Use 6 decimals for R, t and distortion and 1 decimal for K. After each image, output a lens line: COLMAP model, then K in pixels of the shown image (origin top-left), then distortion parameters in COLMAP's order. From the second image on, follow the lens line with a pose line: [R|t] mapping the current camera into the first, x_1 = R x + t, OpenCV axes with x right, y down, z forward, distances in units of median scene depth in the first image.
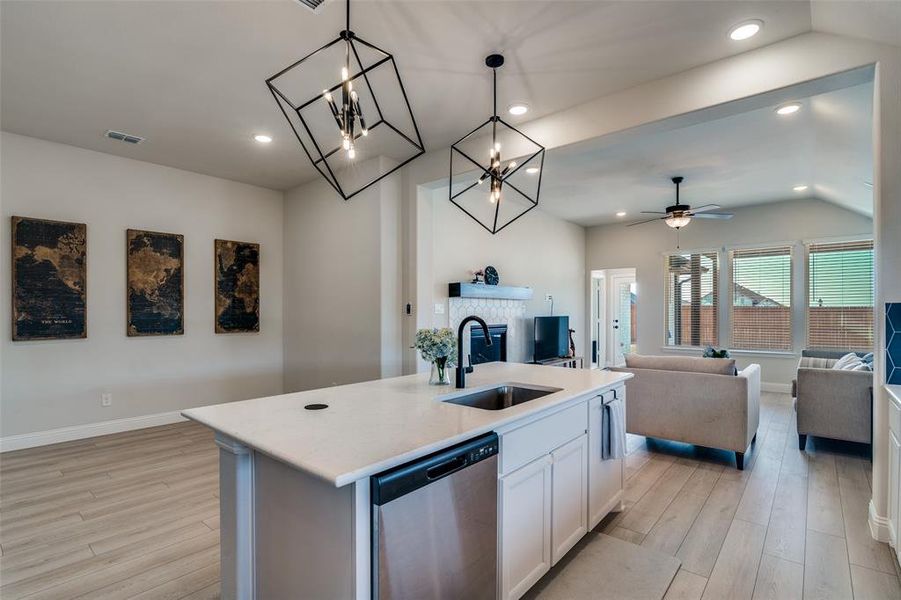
lens RADIAL K [[424.8, 0, 448.4], [0, 424.8, 317.5], [0, 0, 1]] dist [-0.017348, 0.000506]
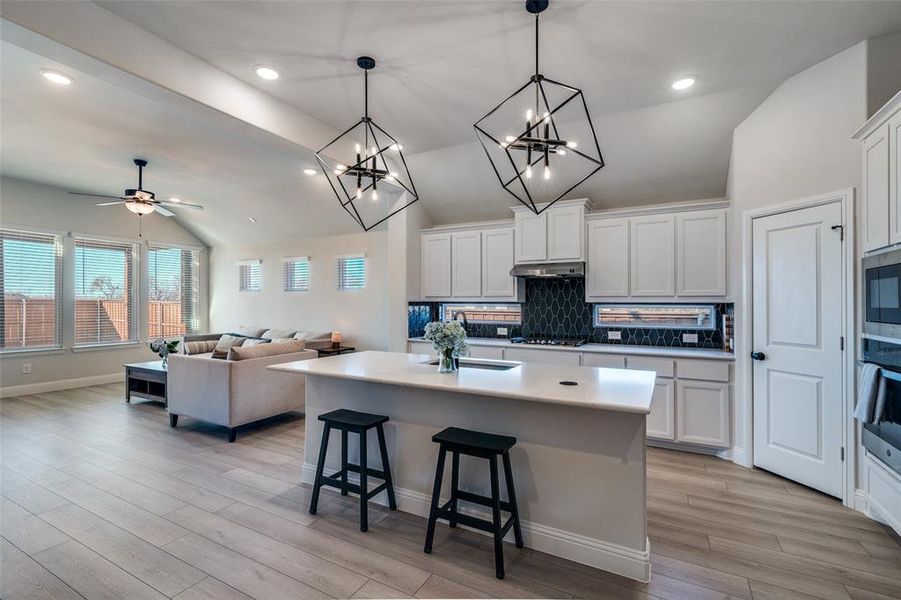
lens RADIAL K [[406.6, 0, 446.8], [0, 406.6, 298.7], [0, 0, 1]] dist [-0.000231, 0.000441]
pose [[-0.213393, 0.013251, 0.976877, -0.544181], [0.010180, 0.999884, -0.011339, -0.010105], [-0.976913, 0.007525, -0.213503, 0.613101]]
